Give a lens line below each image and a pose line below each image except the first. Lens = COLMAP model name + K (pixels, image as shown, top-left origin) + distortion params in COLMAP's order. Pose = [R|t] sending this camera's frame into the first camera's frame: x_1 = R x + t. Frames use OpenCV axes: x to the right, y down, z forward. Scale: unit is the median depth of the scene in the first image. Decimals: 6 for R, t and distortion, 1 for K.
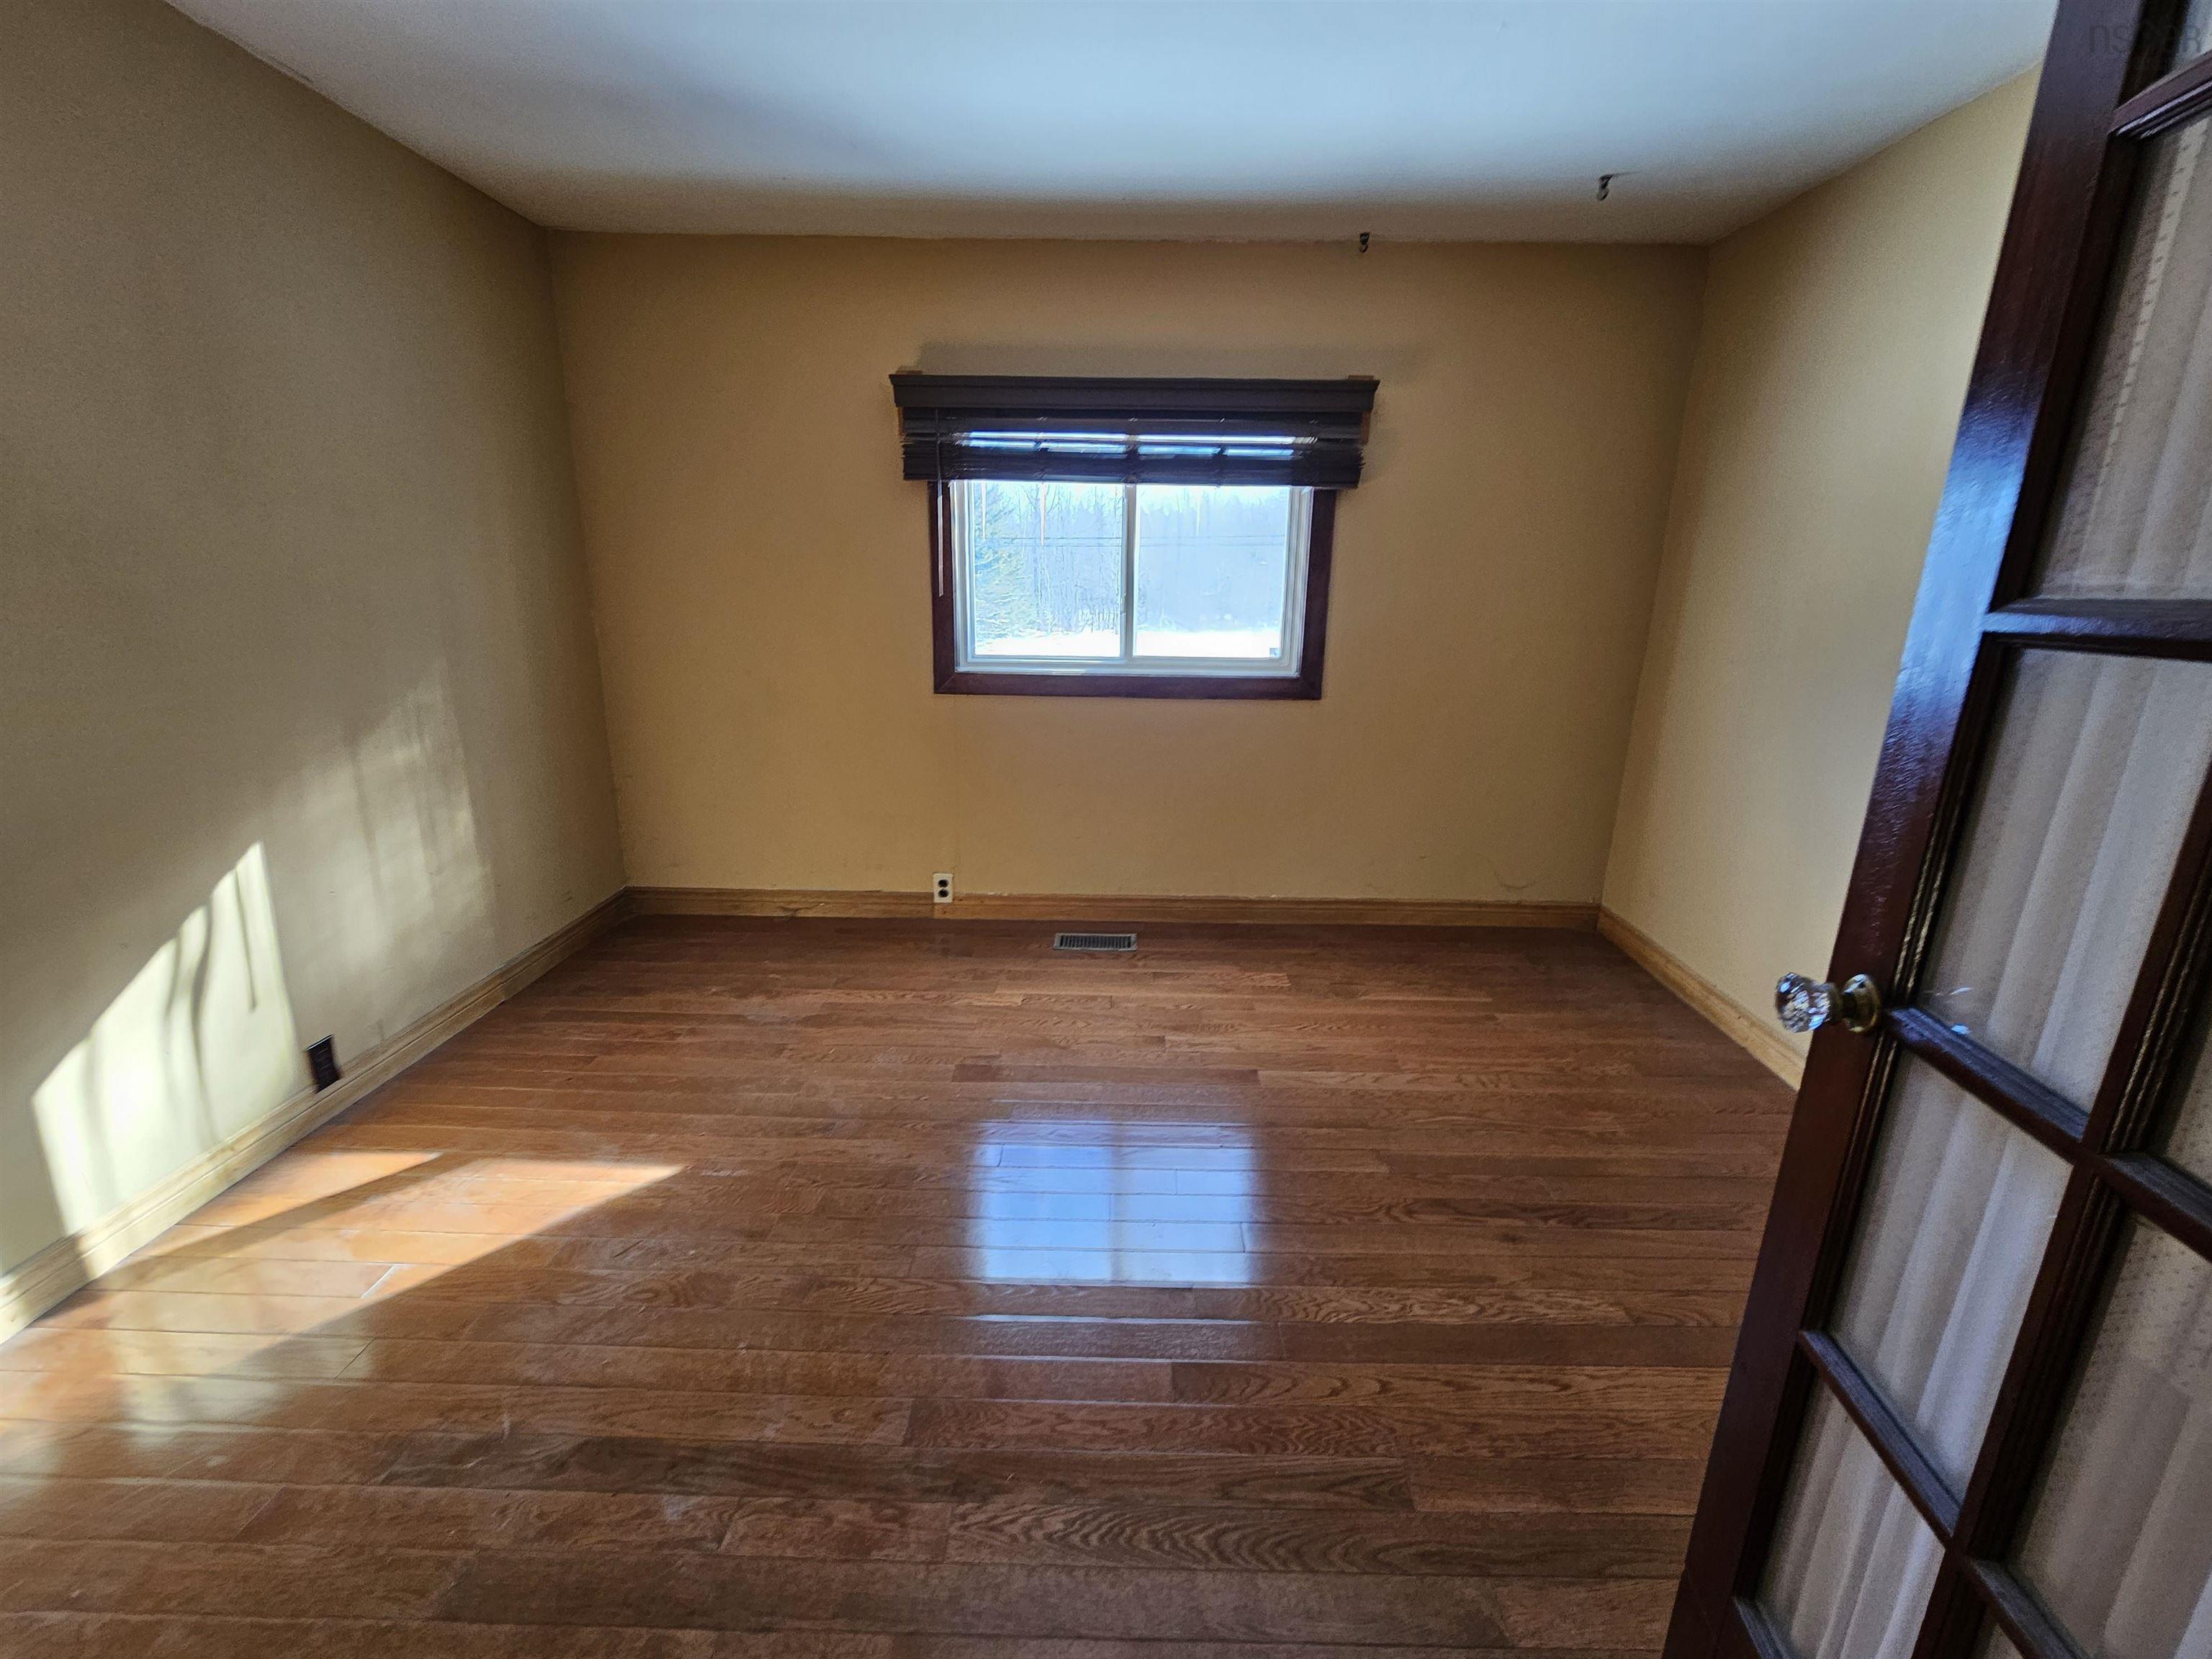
lens RADIAL K [[913.9, 0, 1112.0], [0, 913.9, 831.0], [0, 0, 1]] dist [0.003506, 0.000308]
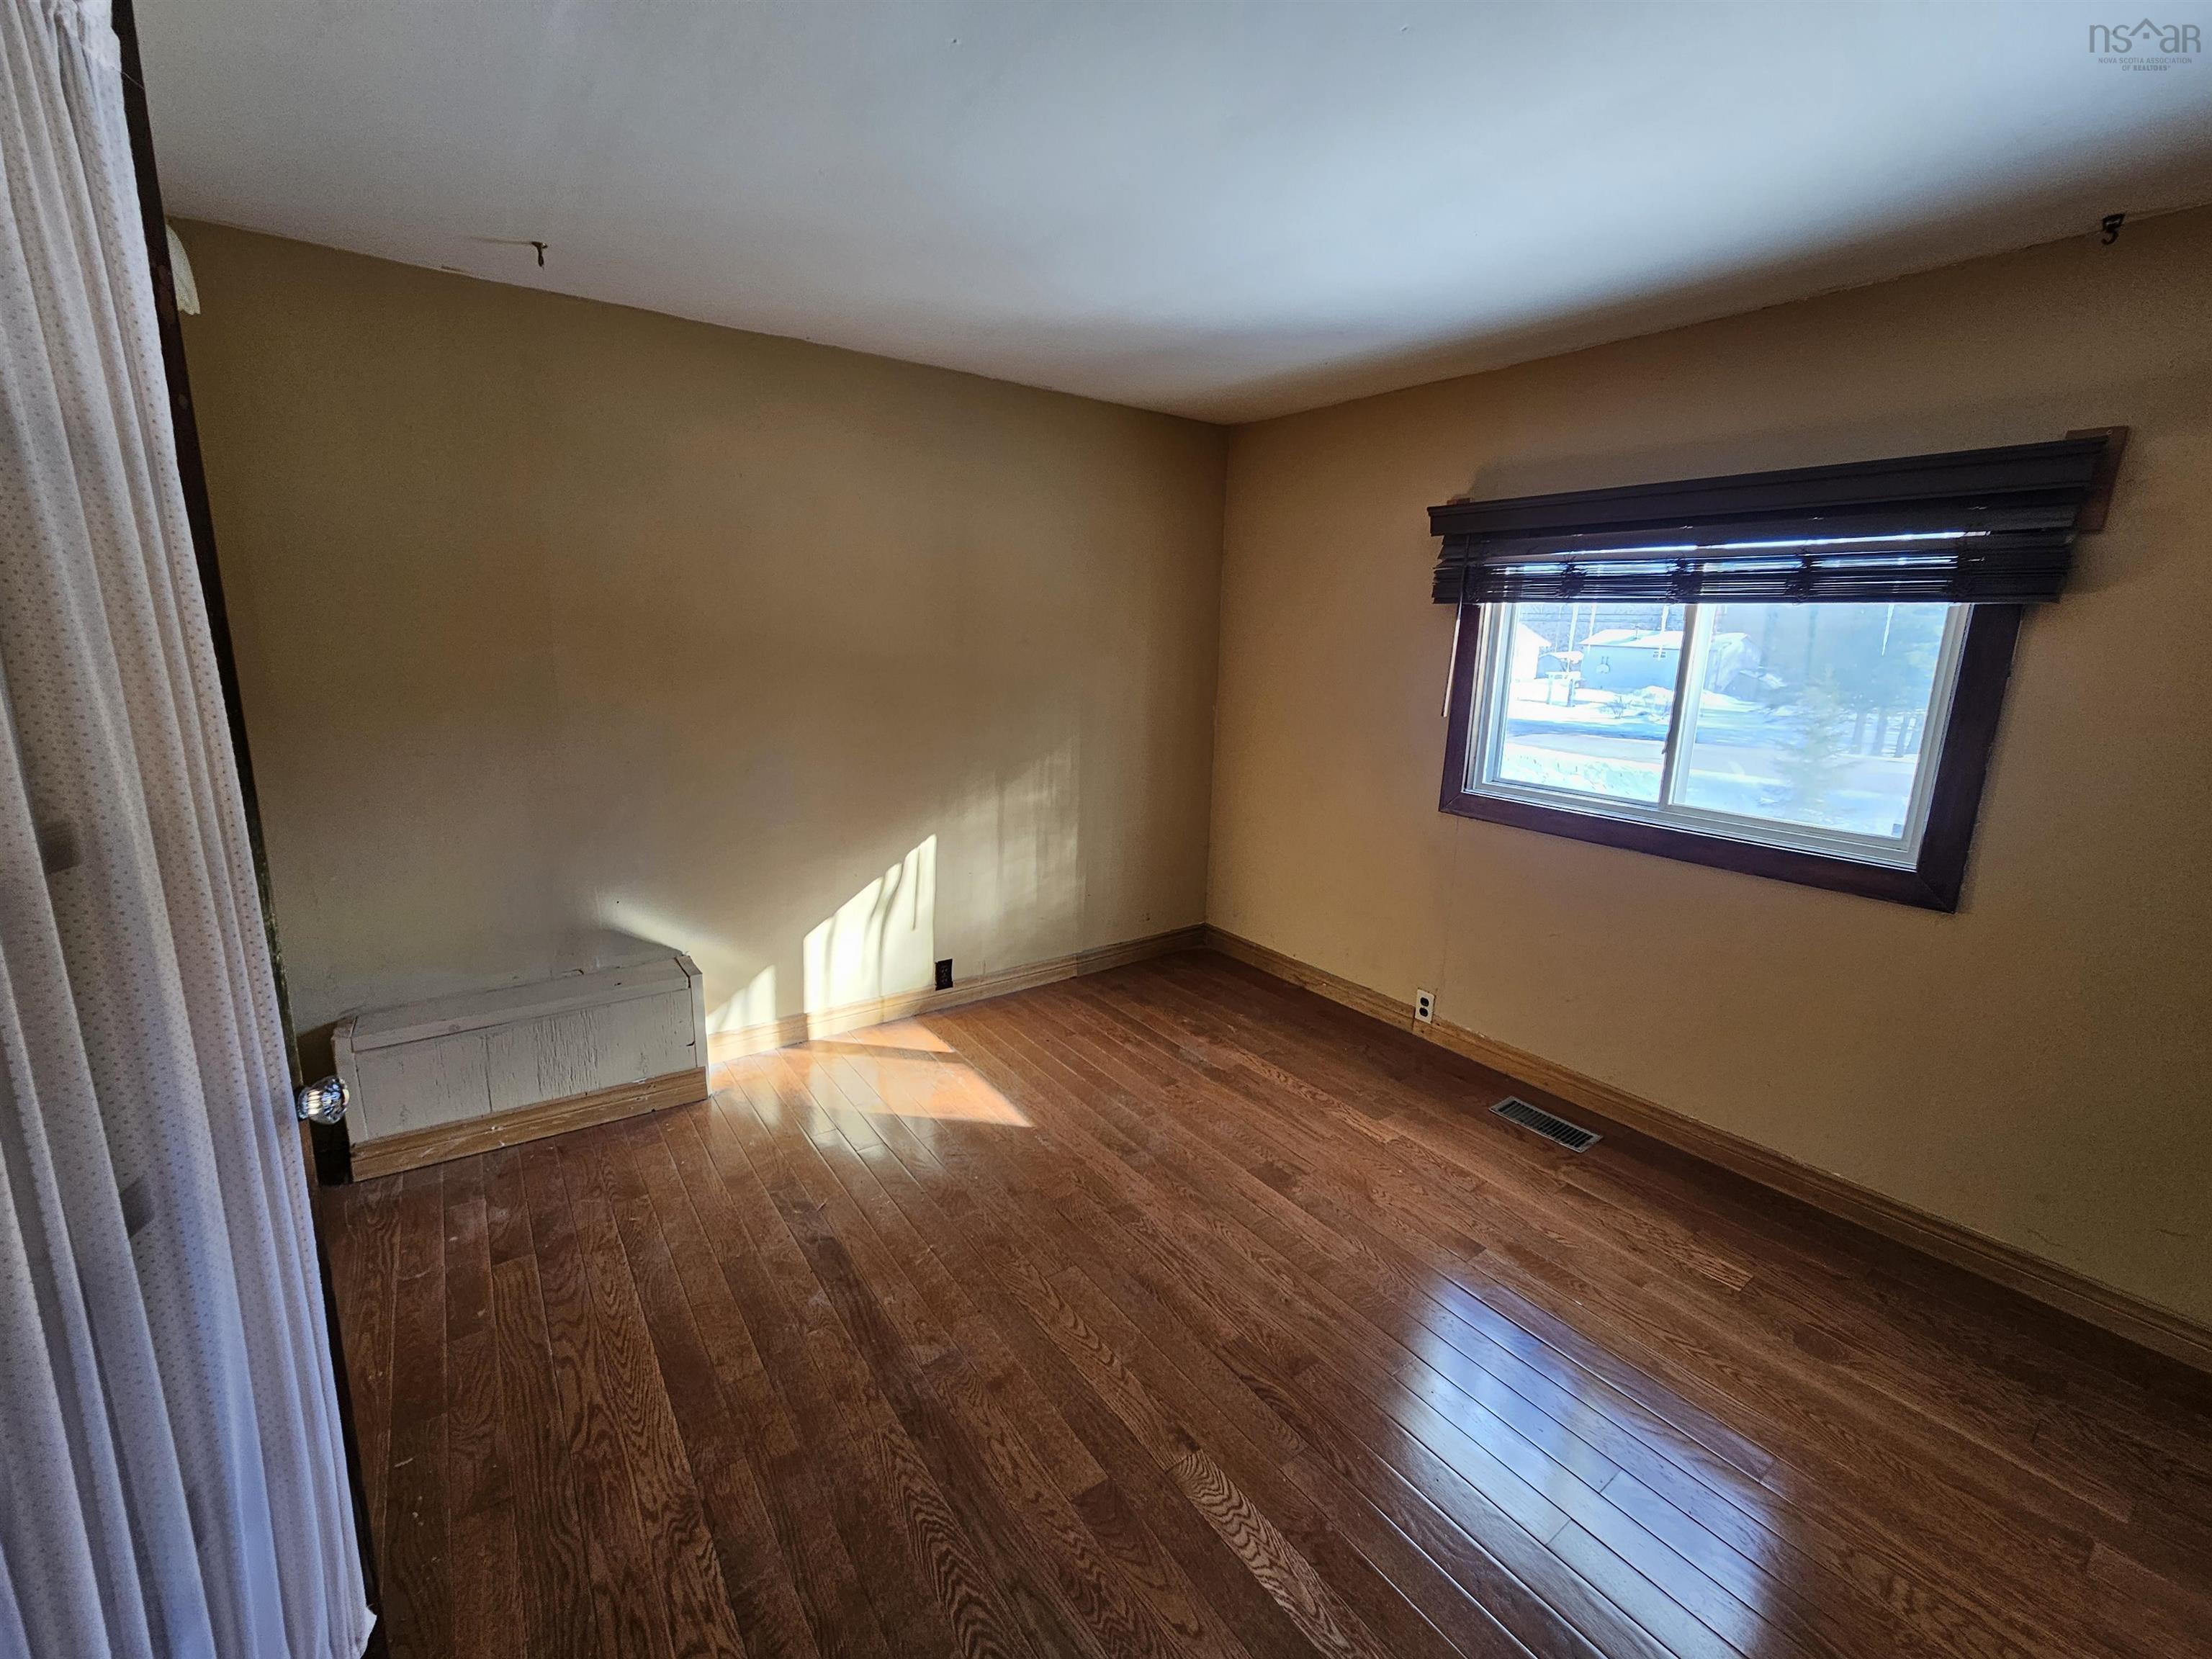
lens RADIAL K [[913.9, 0, 1112.0], [0, 913.9, 831.0], [0, 0, 1]] dist [0.003506, 0.000308]
pose [[0.599885, 0.176164, -0.780451, 0.446283], [-0.232171, 0.971815, 0.040902, -0.106704], [0.765659, 0.156662, 0.623878, 0.141959]]
